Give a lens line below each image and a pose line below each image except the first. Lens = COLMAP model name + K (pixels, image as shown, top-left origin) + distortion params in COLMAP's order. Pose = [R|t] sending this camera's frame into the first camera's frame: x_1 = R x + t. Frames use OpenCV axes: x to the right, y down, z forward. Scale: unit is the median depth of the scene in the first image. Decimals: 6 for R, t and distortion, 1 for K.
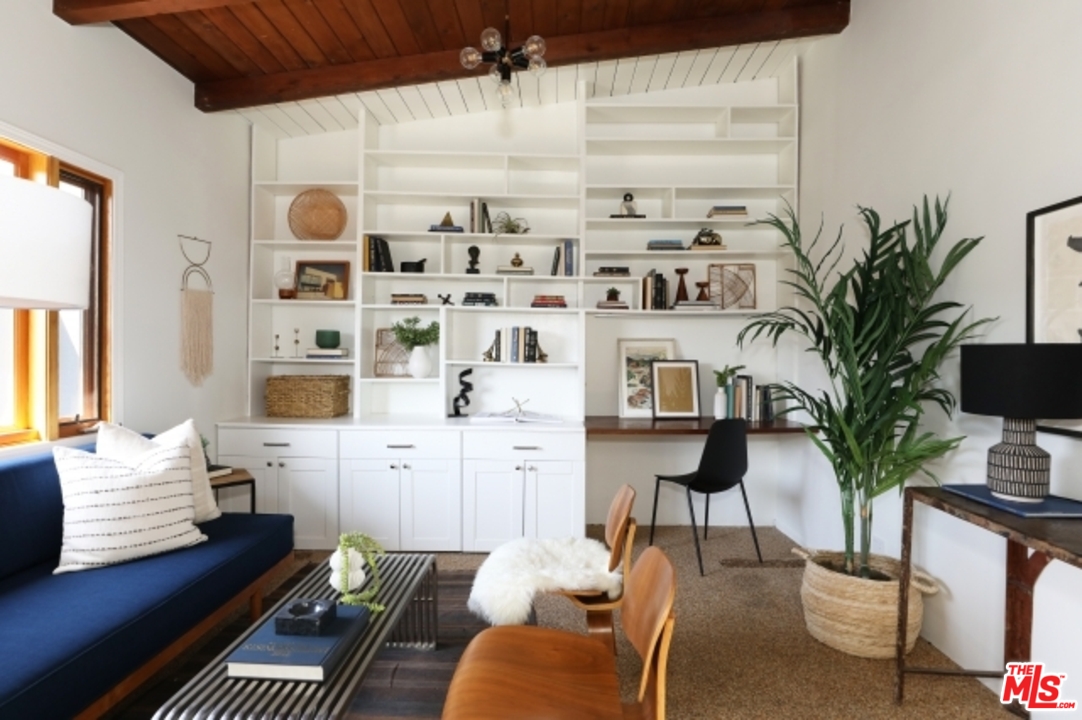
lens RADIAL K [[570.3, 0, 541.0], [0, 570.3, 360.0], [0, 0, 1]] dist [0.001430, 0.000969]
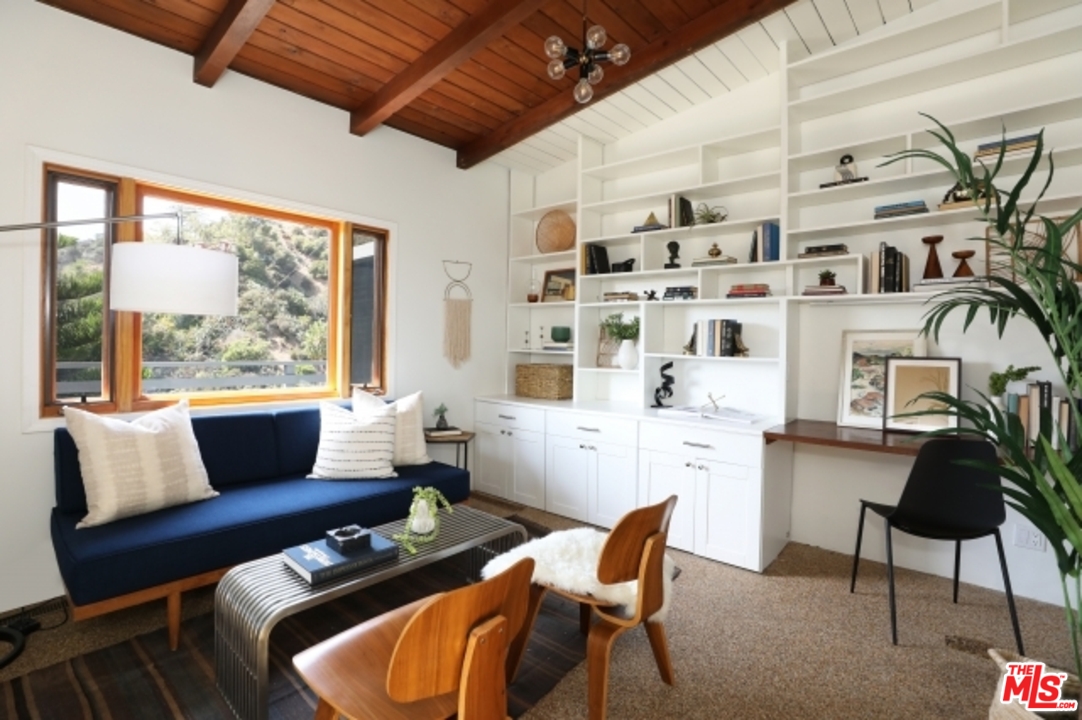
lens RADIAL K [[515.0, 0, 547.5], [0, 515.0, 348.8], [0, 0, 1]] dist [-0.004170, -0.000028]
pose [[0.768318, 0.007692, -0.640022, 0.299389], [-0.015800, 0.999851, -0.006950, 0.002058], [0.639873, 0.015452, 0.768326, 0.152013]]
